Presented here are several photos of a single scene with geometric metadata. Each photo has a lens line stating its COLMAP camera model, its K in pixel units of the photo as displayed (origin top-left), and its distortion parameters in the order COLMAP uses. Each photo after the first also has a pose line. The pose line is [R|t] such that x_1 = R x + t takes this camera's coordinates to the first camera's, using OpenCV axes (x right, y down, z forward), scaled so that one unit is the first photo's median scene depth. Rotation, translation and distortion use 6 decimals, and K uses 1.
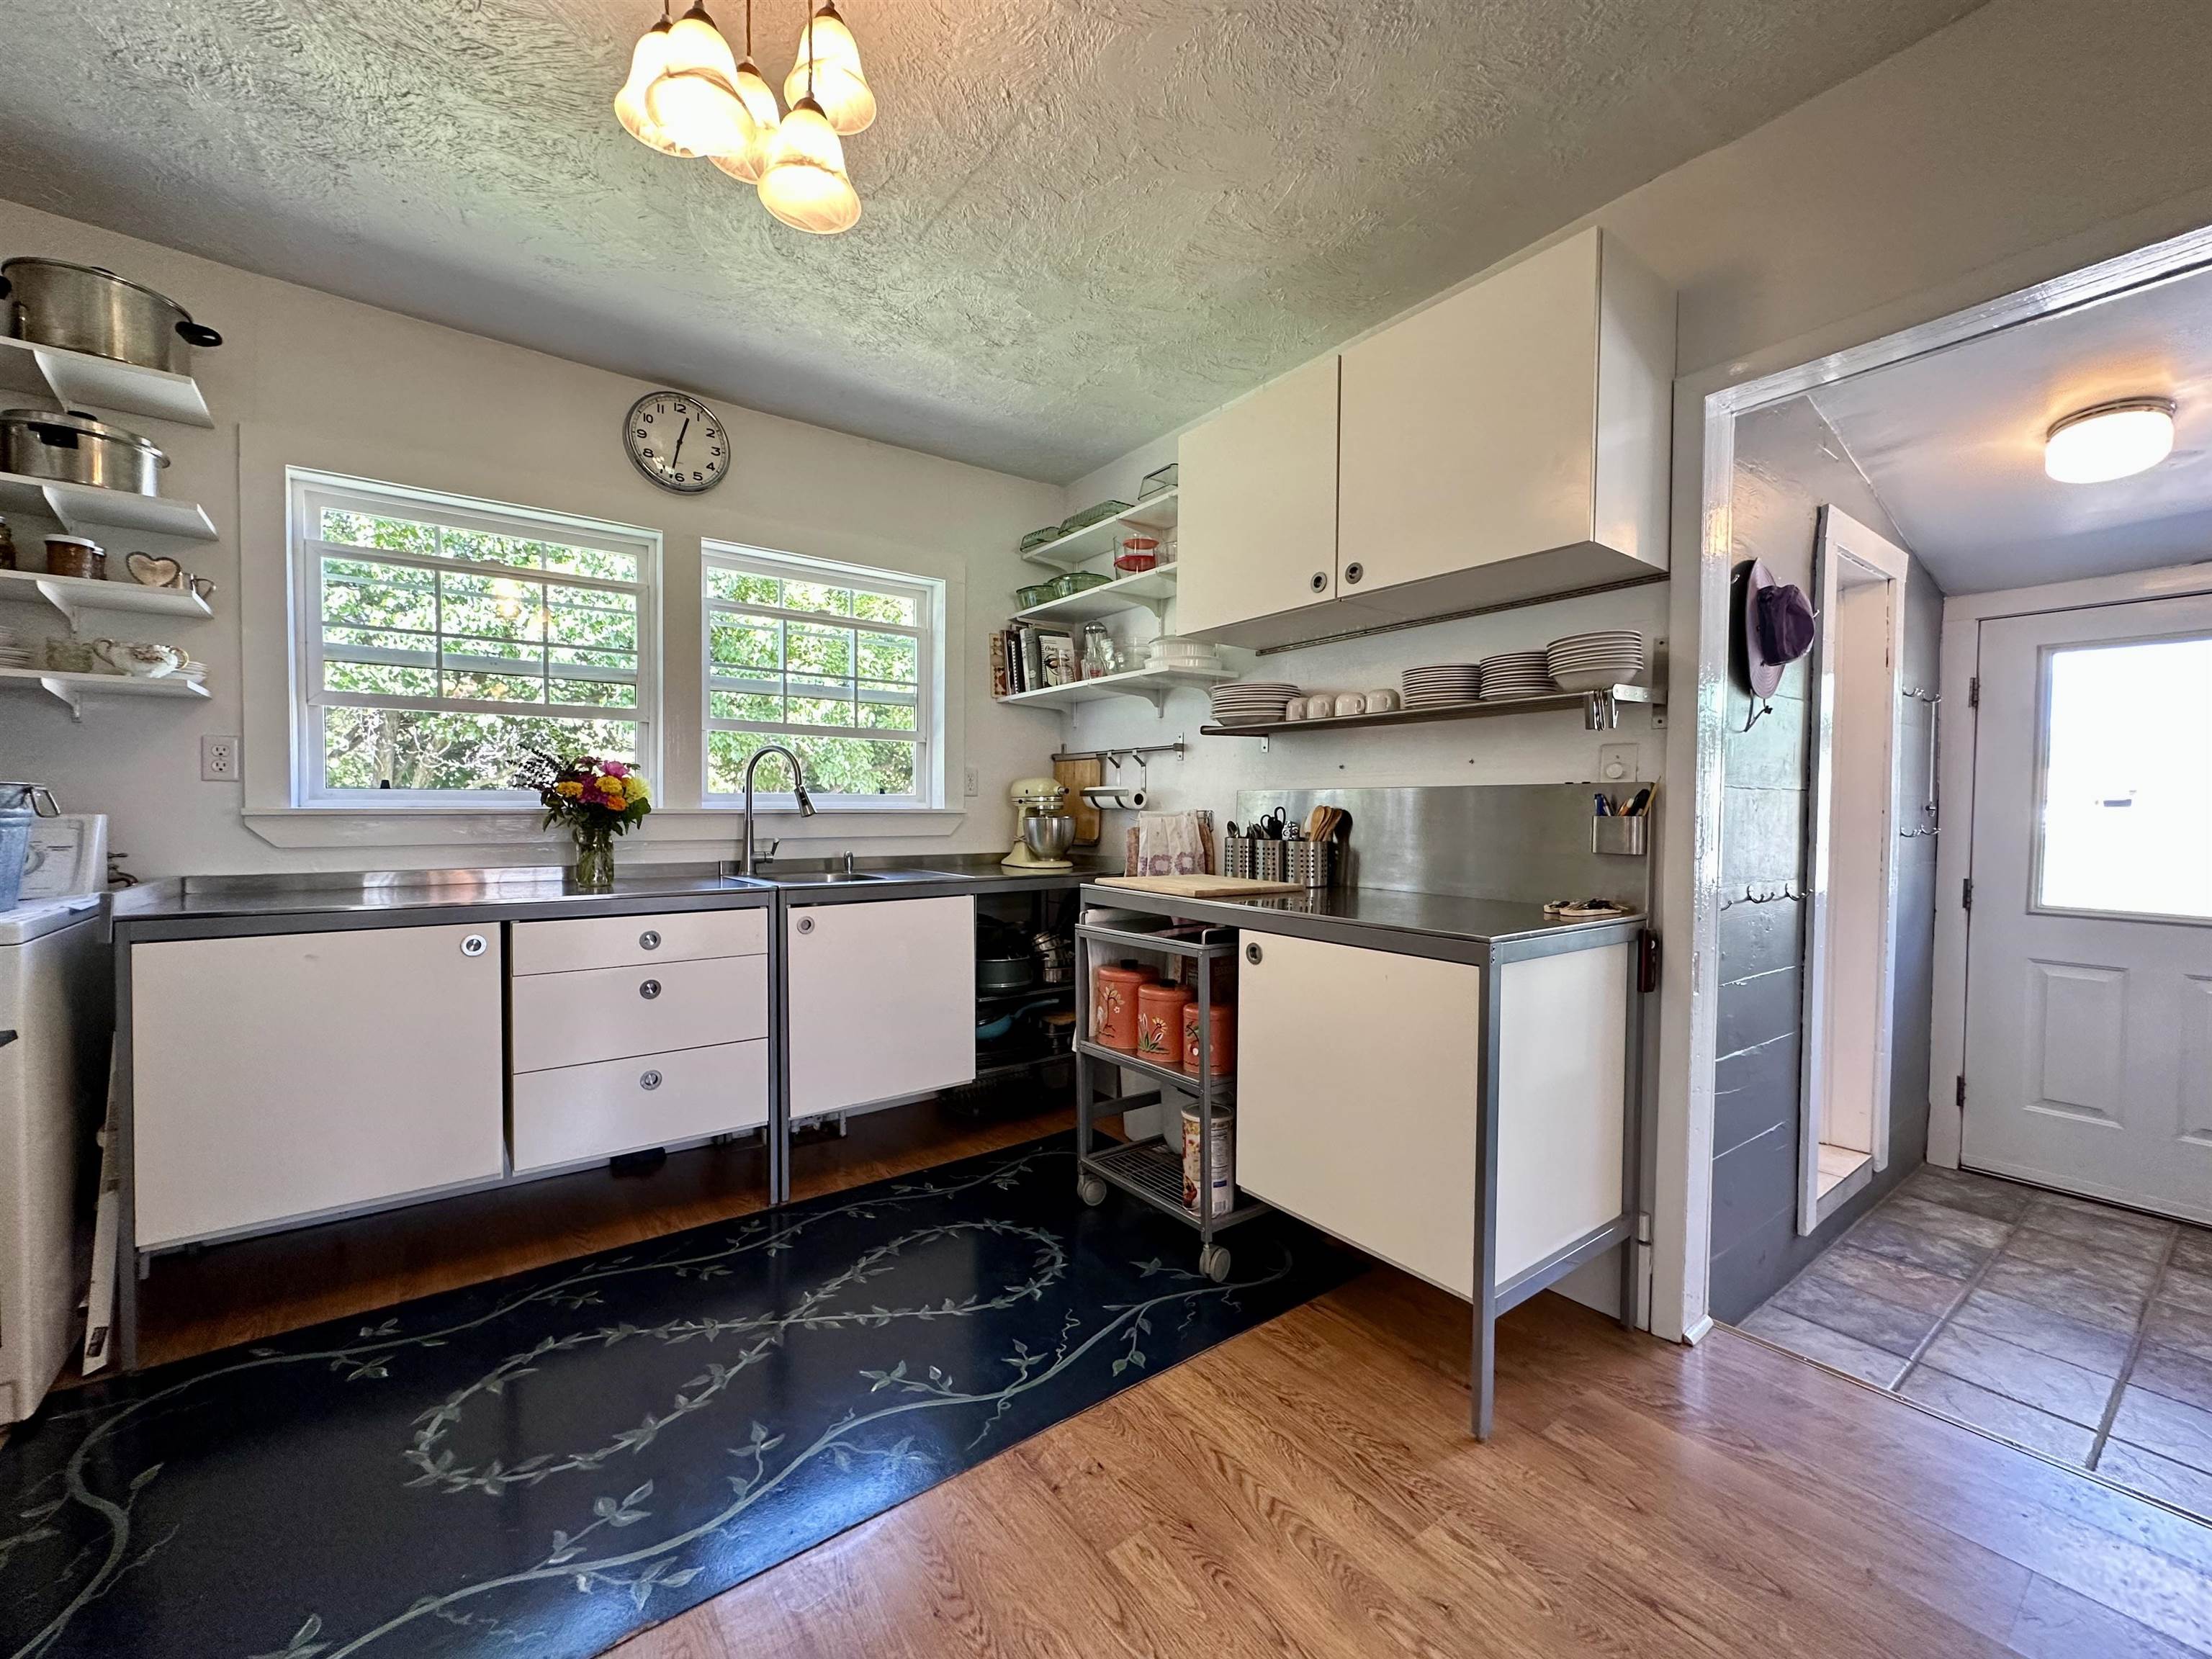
lens RADIAL K [[884.0, 0, 1104.3], [0, 884.0, 830.5], [0, 0, 1]] dist [-0.001012, 0.000115]
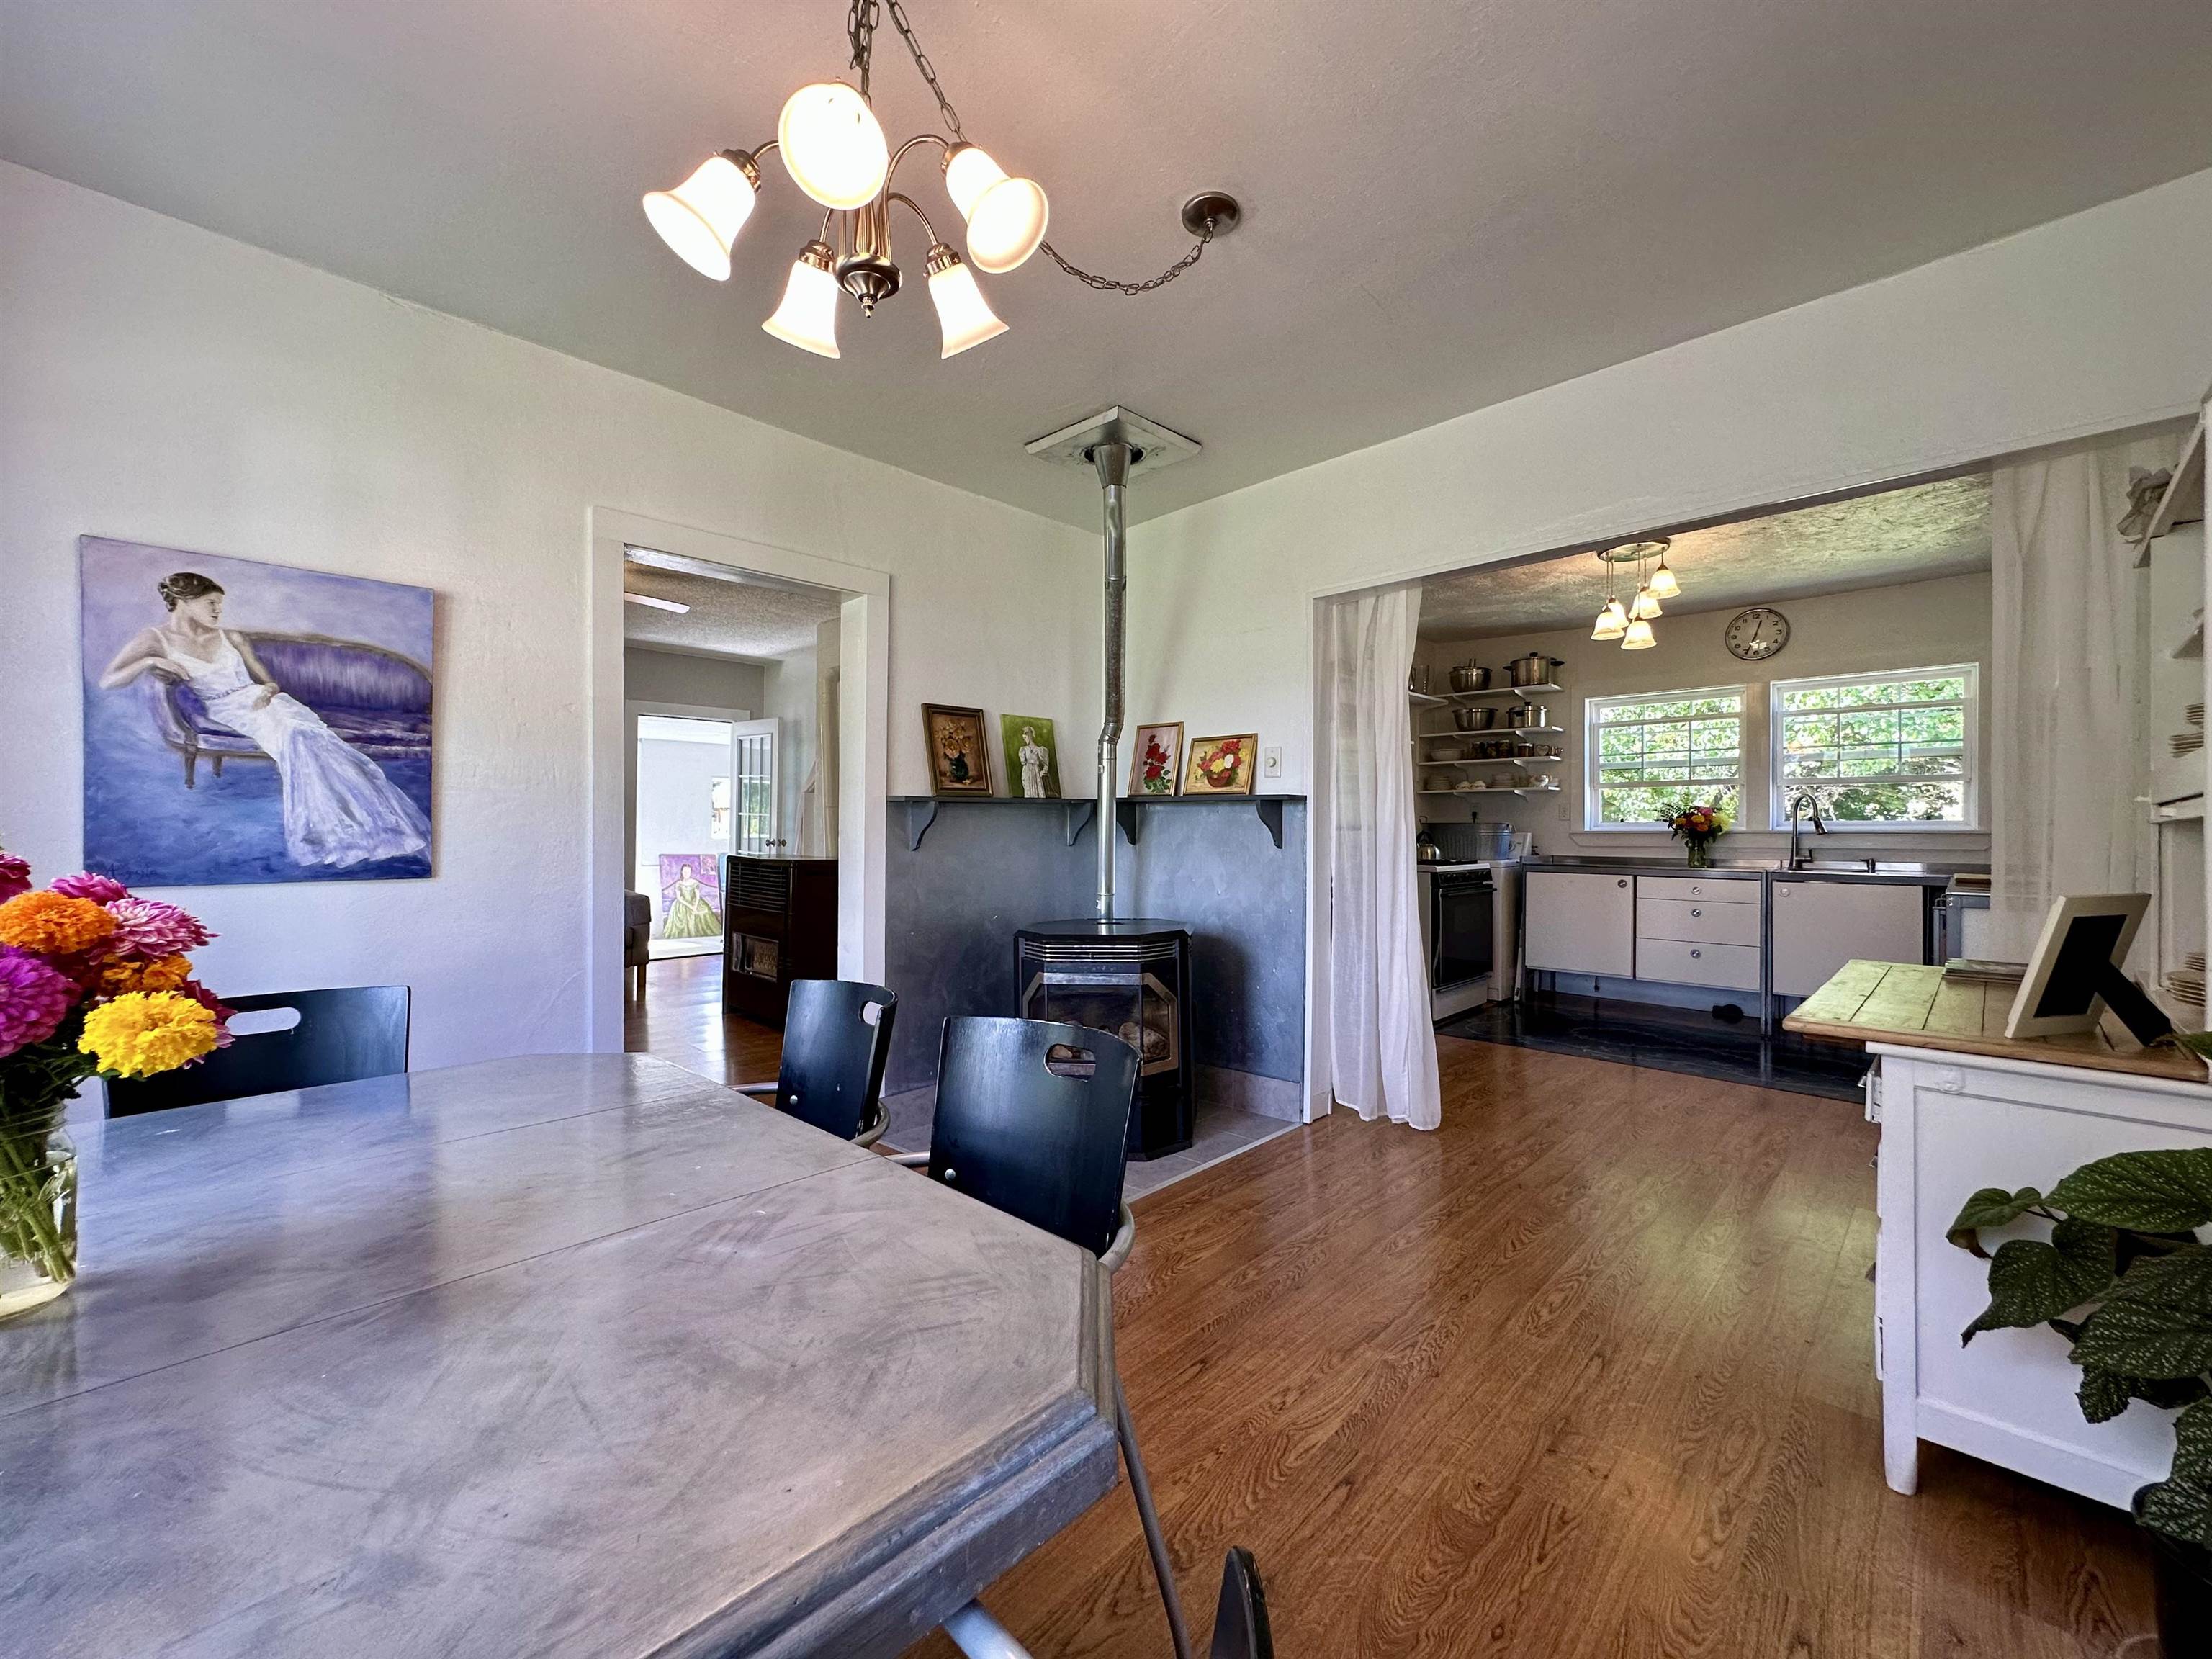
lens RADIAL K [[884.0, 0, 1103.7], [0, 884.0, 830.9], [0, 0, 1]] dist [-0.001012, 0.000115]
pose [[0.161416, -0.004048, -0.986878, 1.521999], [-0.025223, 0.999648, -0.008226, 0.035219], [0.986564, 0.026220, 0.161257, -0.872722]]
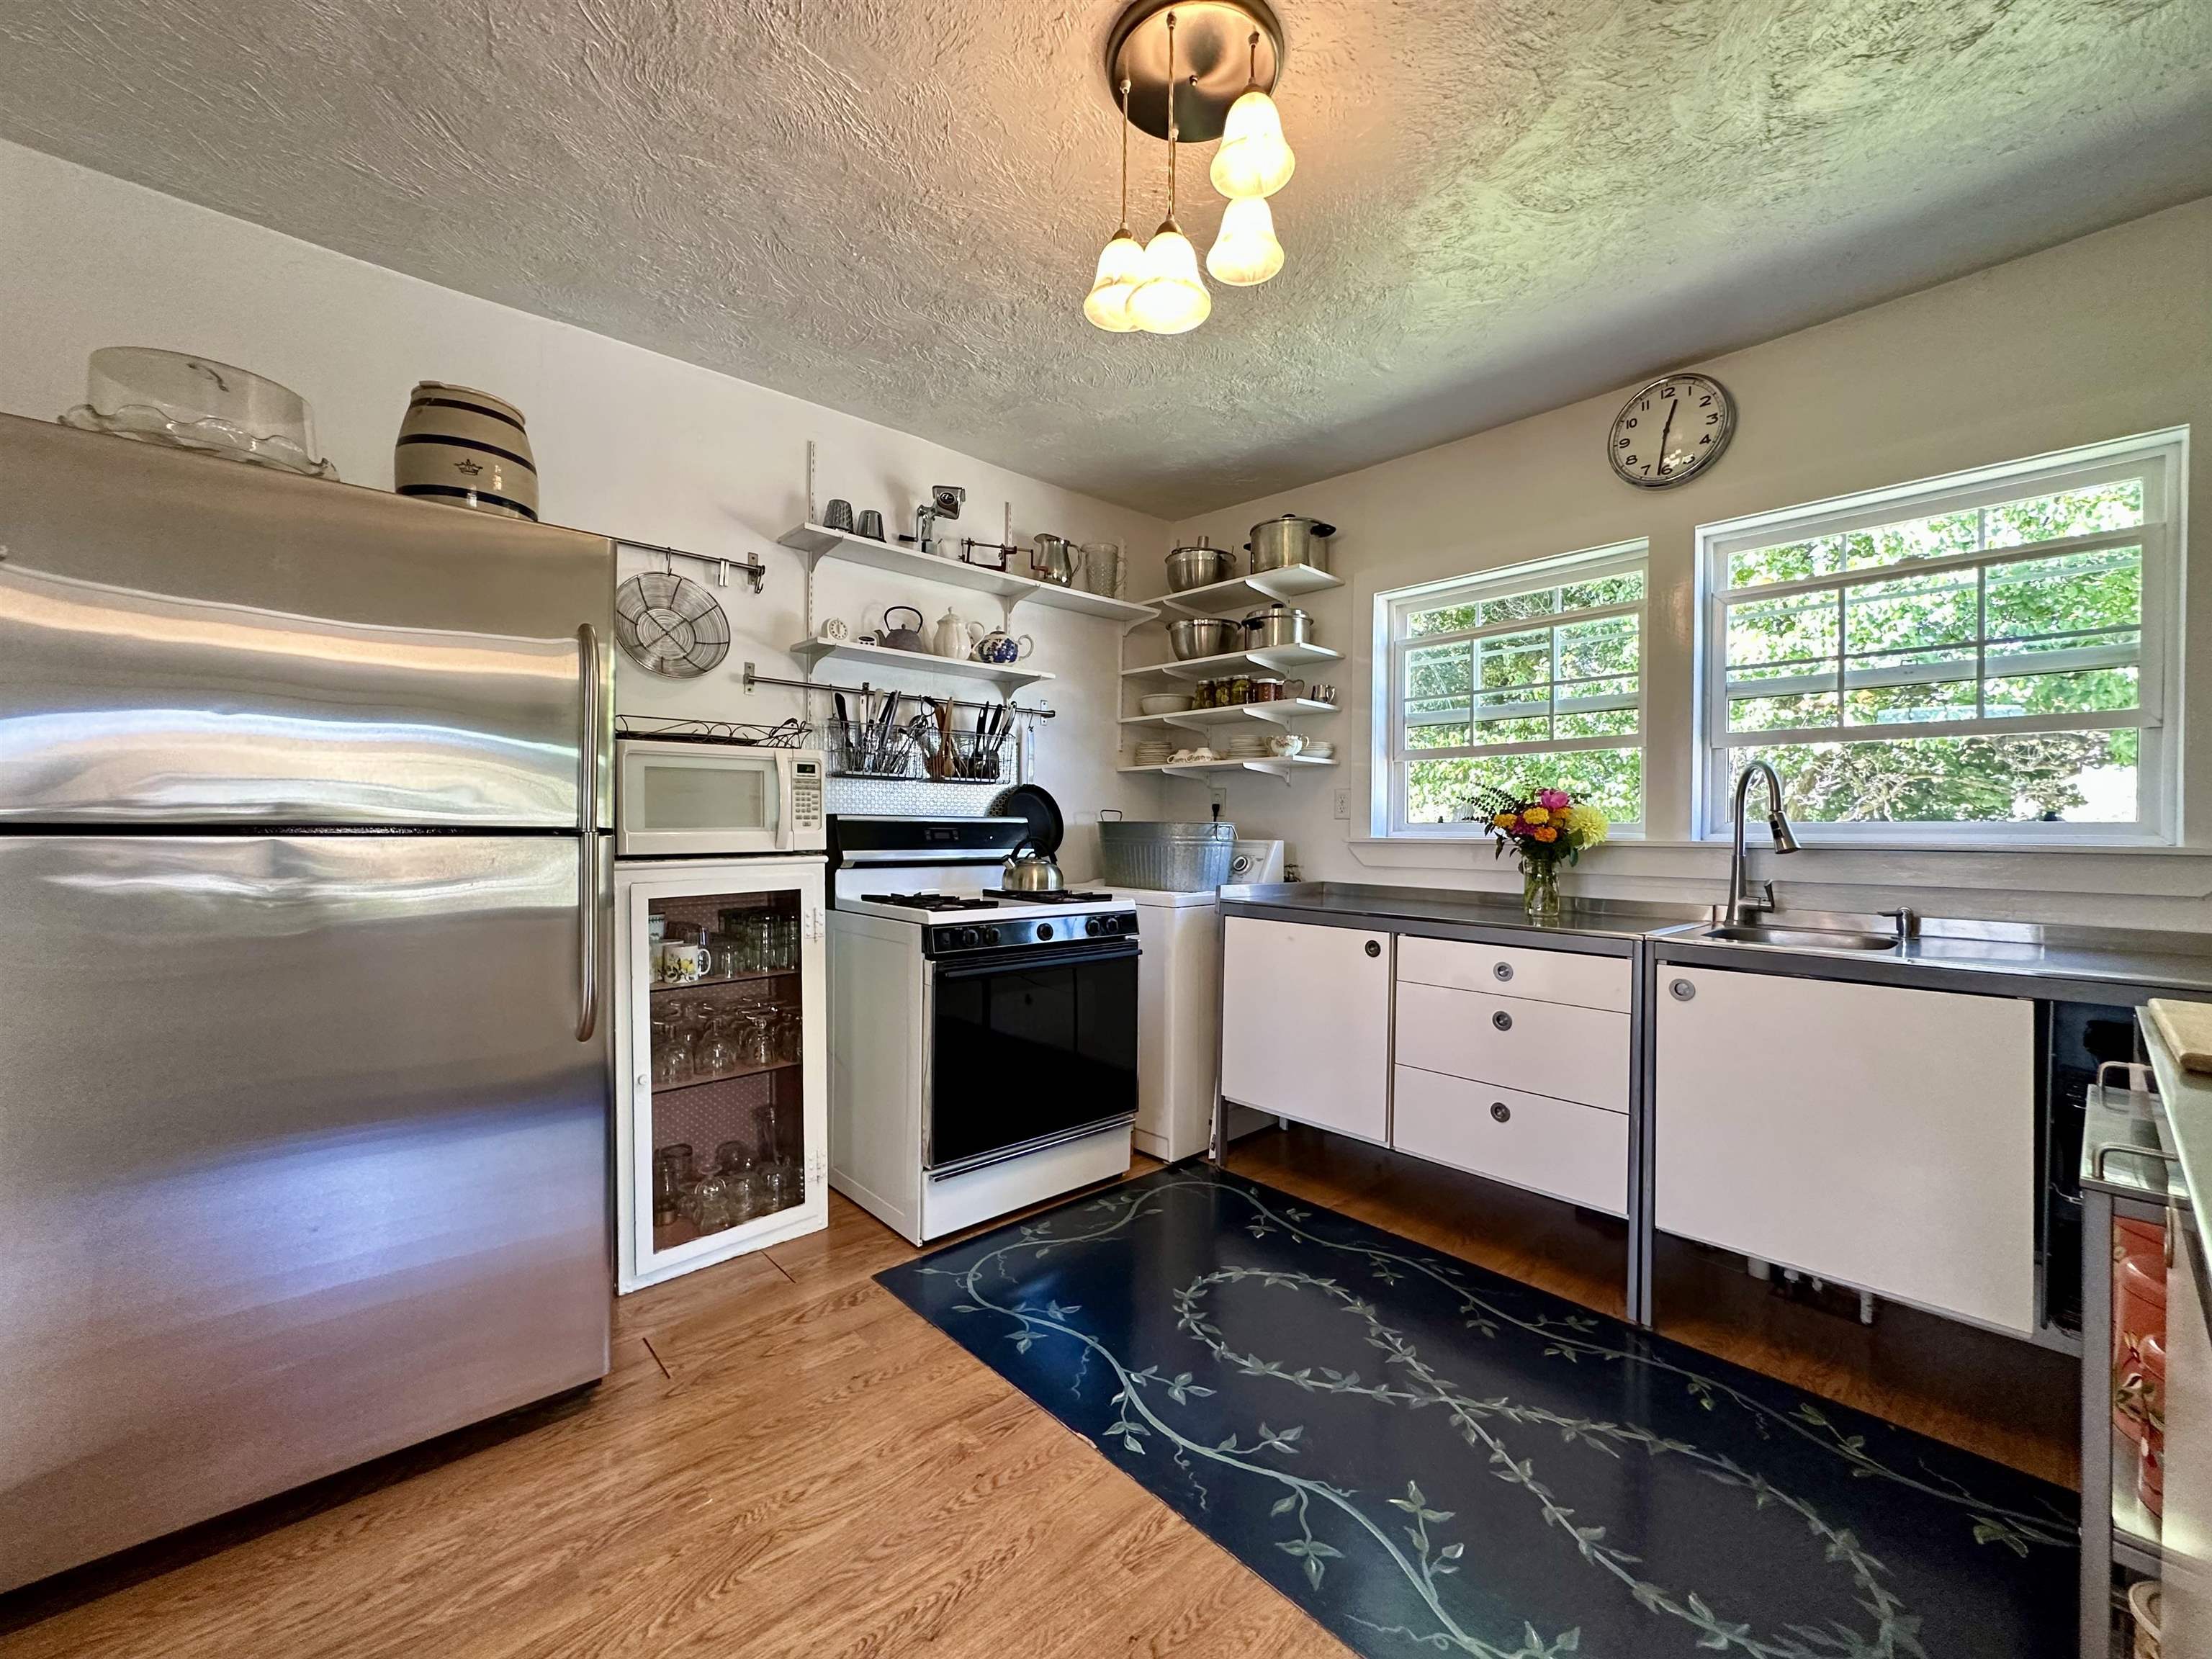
lens RADIAL K [[884.0, 0, 1106.8], [0, 884.0, 830.2], [0, 0, 1]] dist [-0.001012, 0.000115]
pose [[0.099669, -0.003471, -0.995015, 0.466634], [-0.034699, 0.999374, -0.006962, -0.013723], [0.994415, 0.035220, 0.099487, 0.483029]]
